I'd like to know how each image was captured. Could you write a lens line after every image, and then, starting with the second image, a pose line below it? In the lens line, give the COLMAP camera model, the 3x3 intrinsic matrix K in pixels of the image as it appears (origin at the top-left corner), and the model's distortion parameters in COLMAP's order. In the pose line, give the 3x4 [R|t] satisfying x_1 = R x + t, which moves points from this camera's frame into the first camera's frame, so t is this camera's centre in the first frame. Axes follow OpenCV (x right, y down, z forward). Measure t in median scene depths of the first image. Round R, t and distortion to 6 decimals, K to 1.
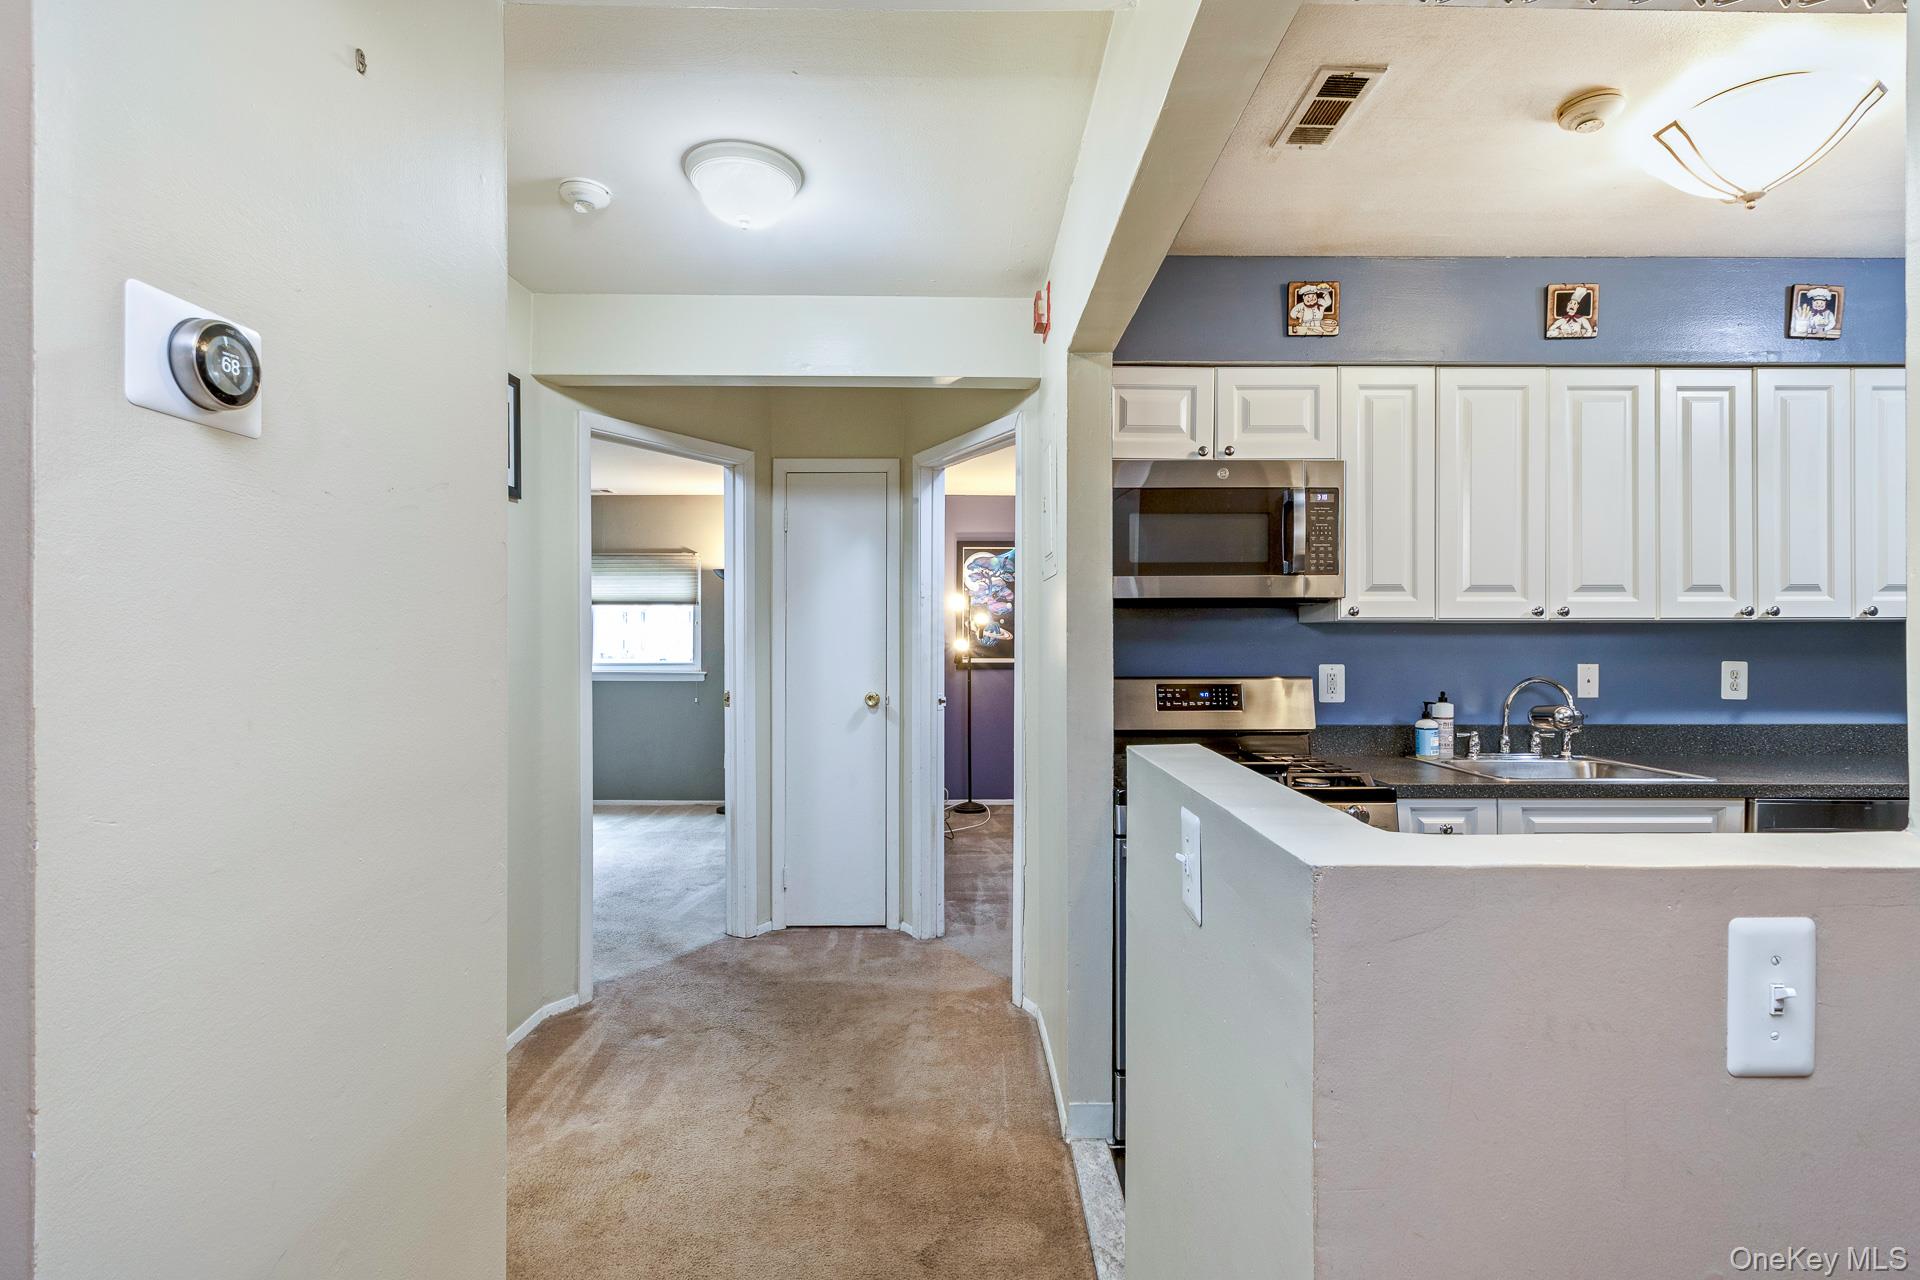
lens RADIAL K [[902.3, 0, 968.1], [0, 902.3, 611.5], [0, 0, 1]] dist [-0.002165, -0.000176]
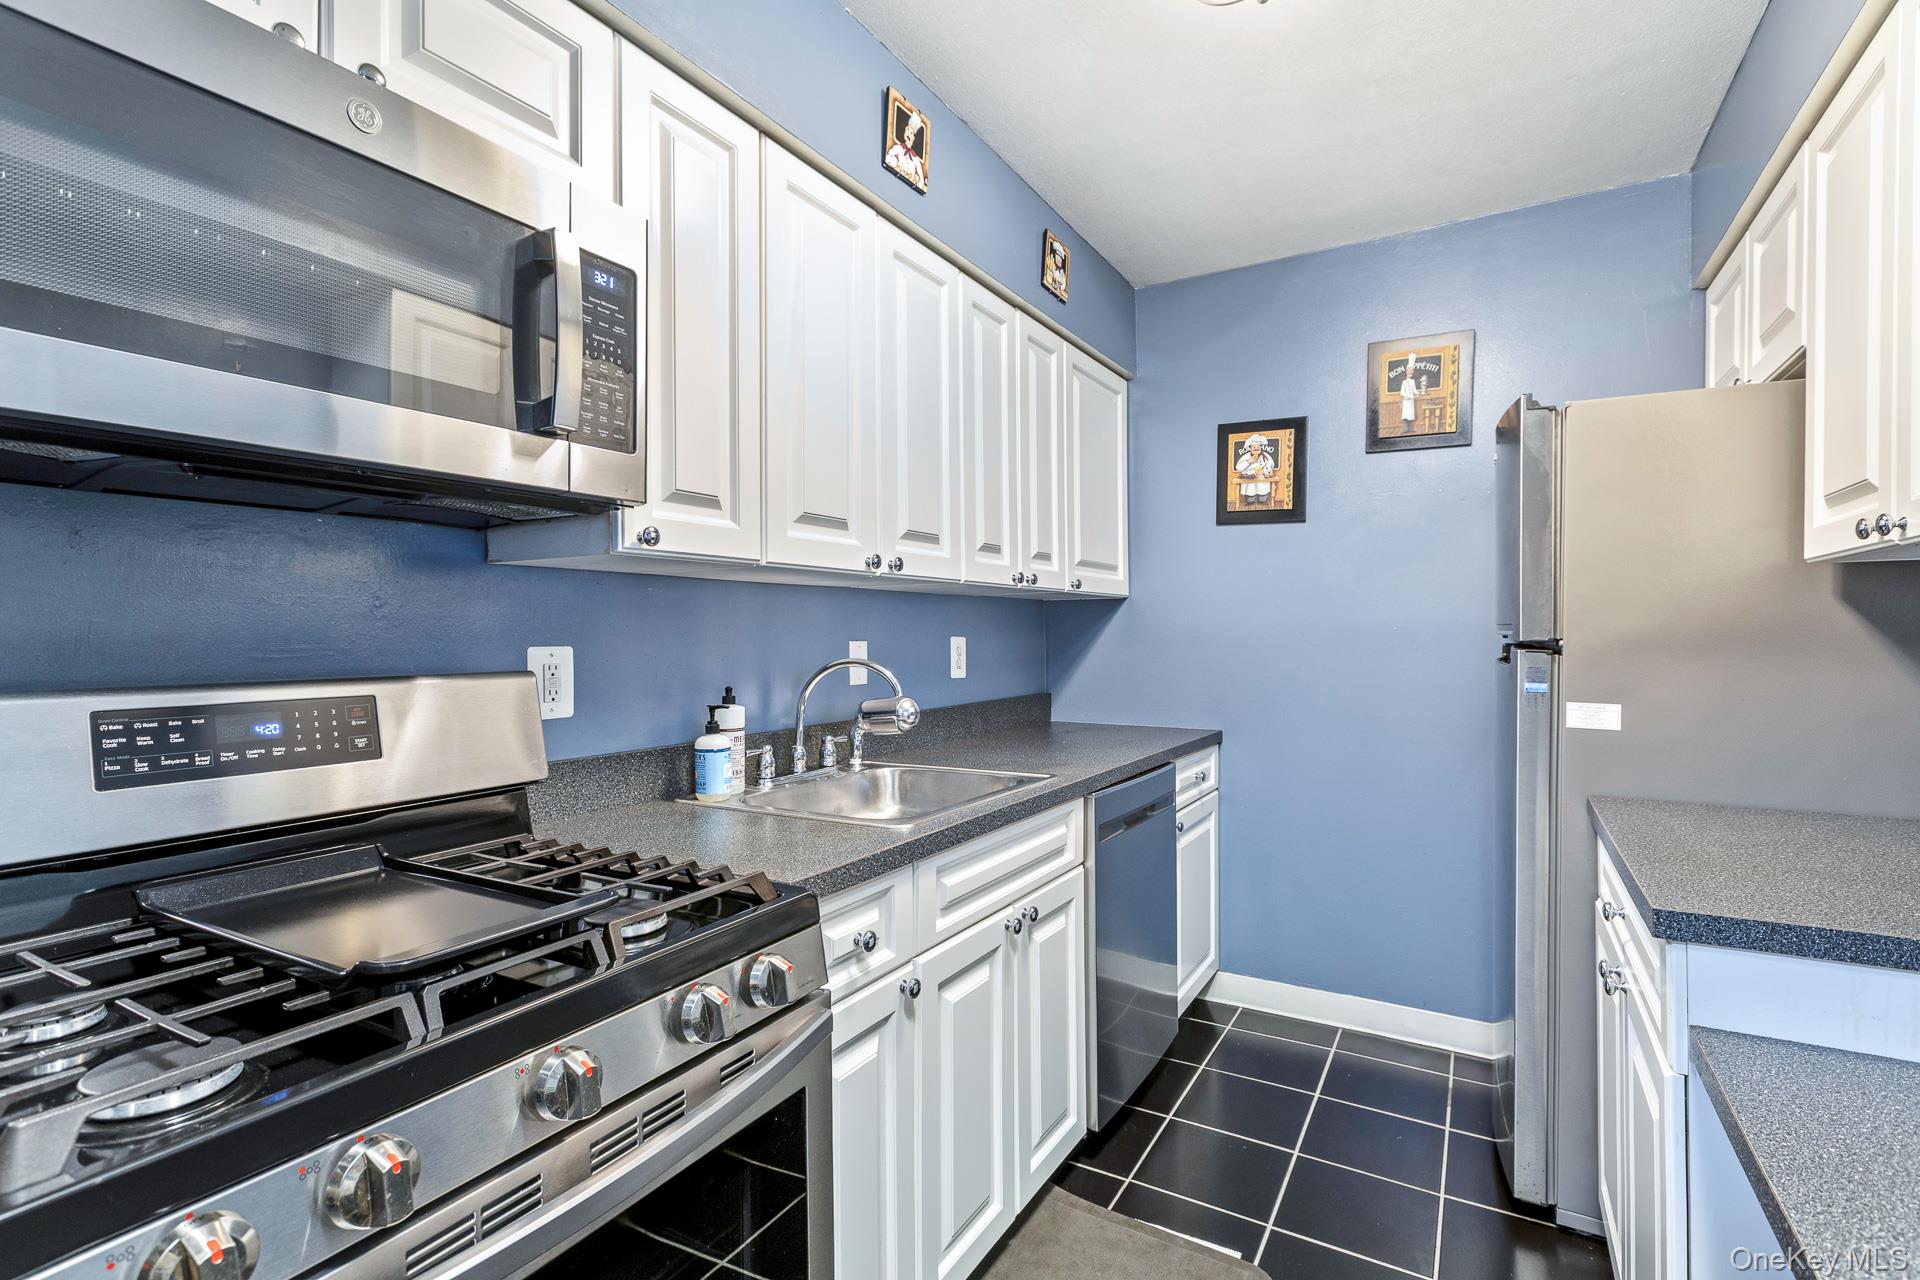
lens RADIAL K [[856.6, 0, 960.0], [0, 856.6, 640.0], [0, 0, 1]] dist [0.001607, 0.000997]
pose [[0.514368, -0.008407, 0.857528, 0.101249], [-0.020304, 0.999552, 0.021978, 0.040492], [-0.857329, -0.028716, 0.513967, 0.566035]]
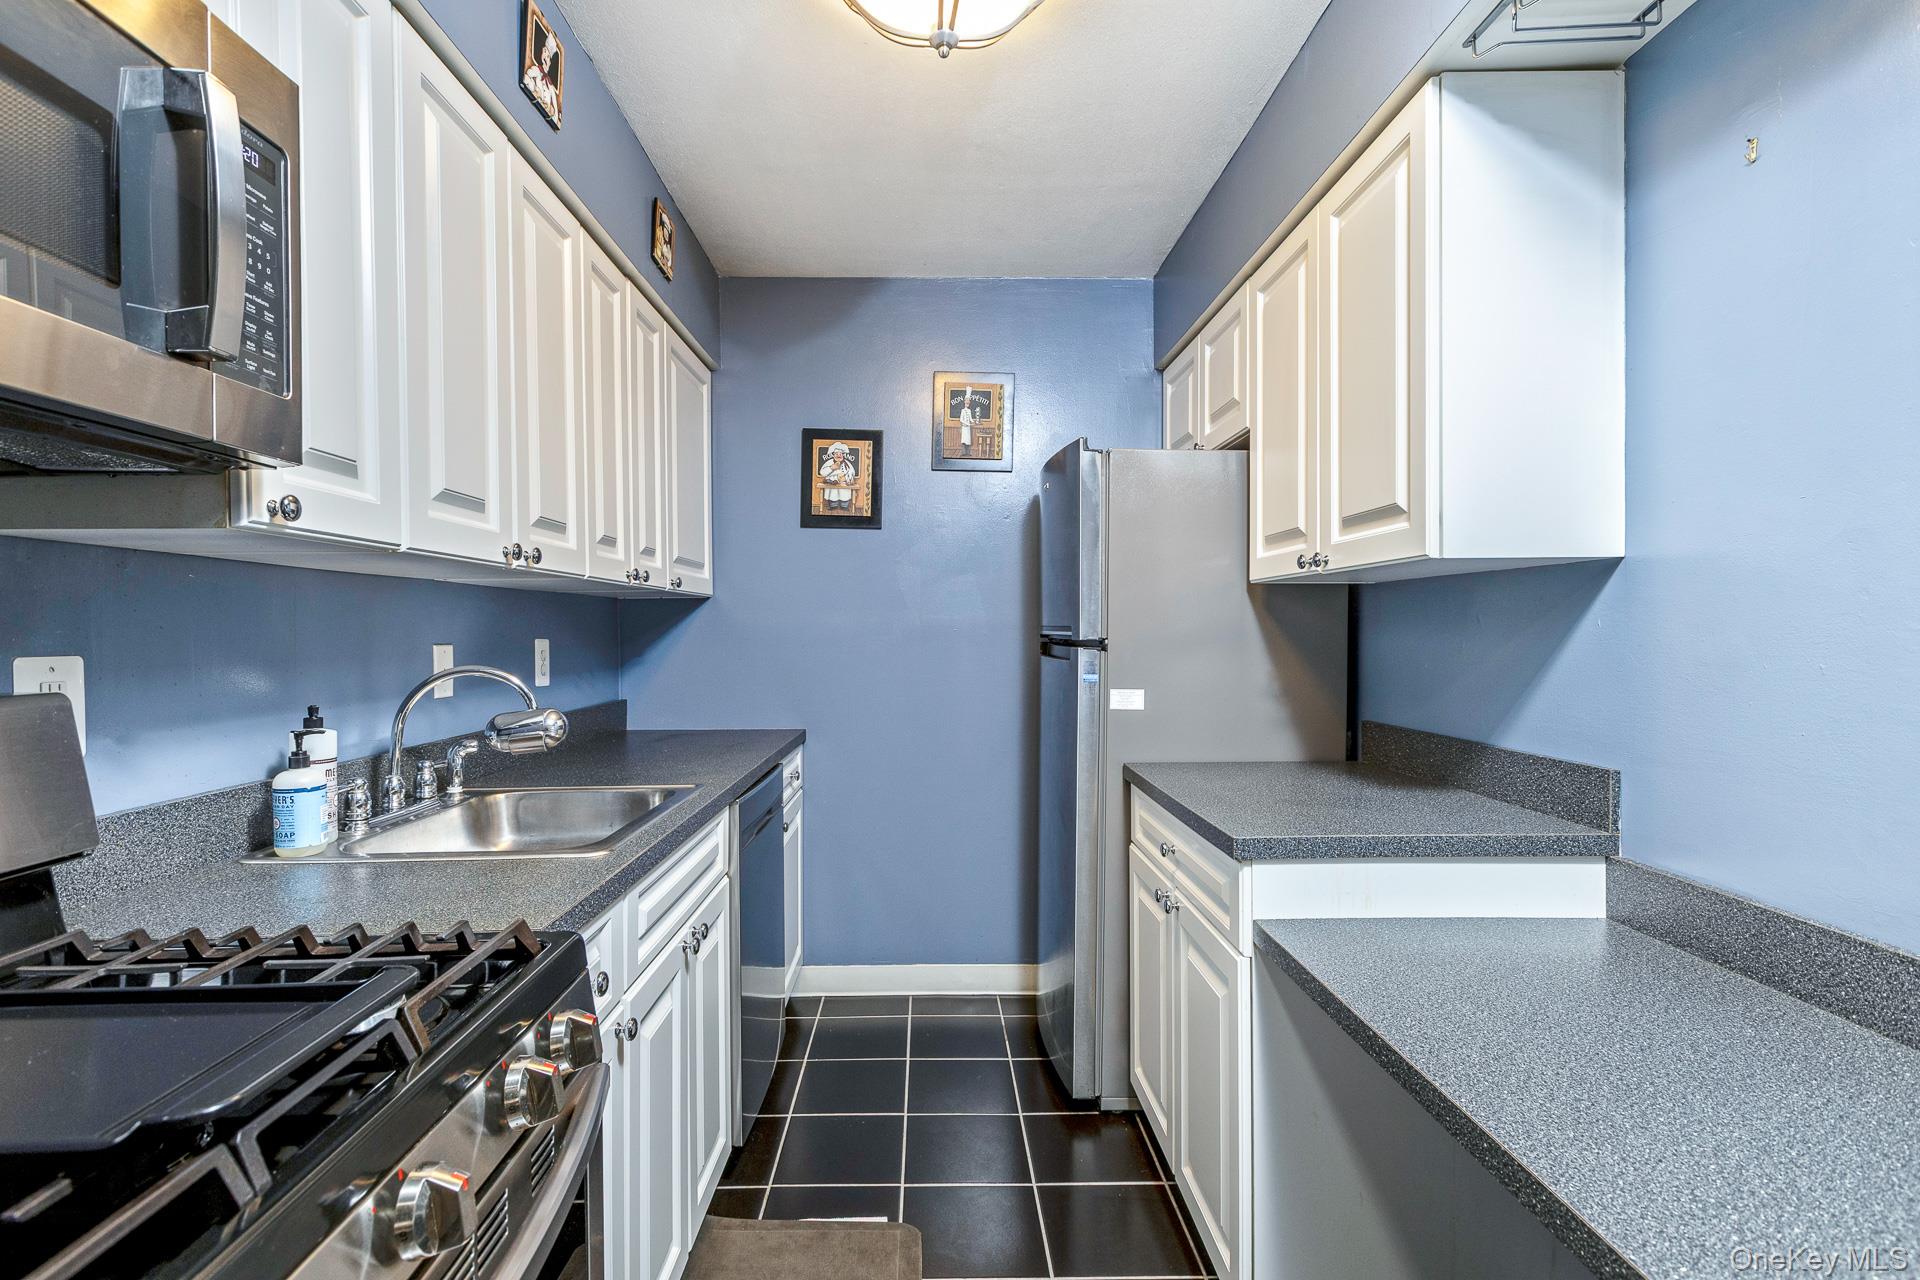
lens RADIAL K [[899.2, 0, 921.0], [0, 899.2, 647.2], [0, 0, 1]] dist [0.001774, 0.000891]
pose [[-0.004523, -0.017383, 0.999839, 0.046640], [-0.022992, 0.999586, 0.017275, 0.042390], [-0.999725, -0.022910, -0.004921, 0.688685]]
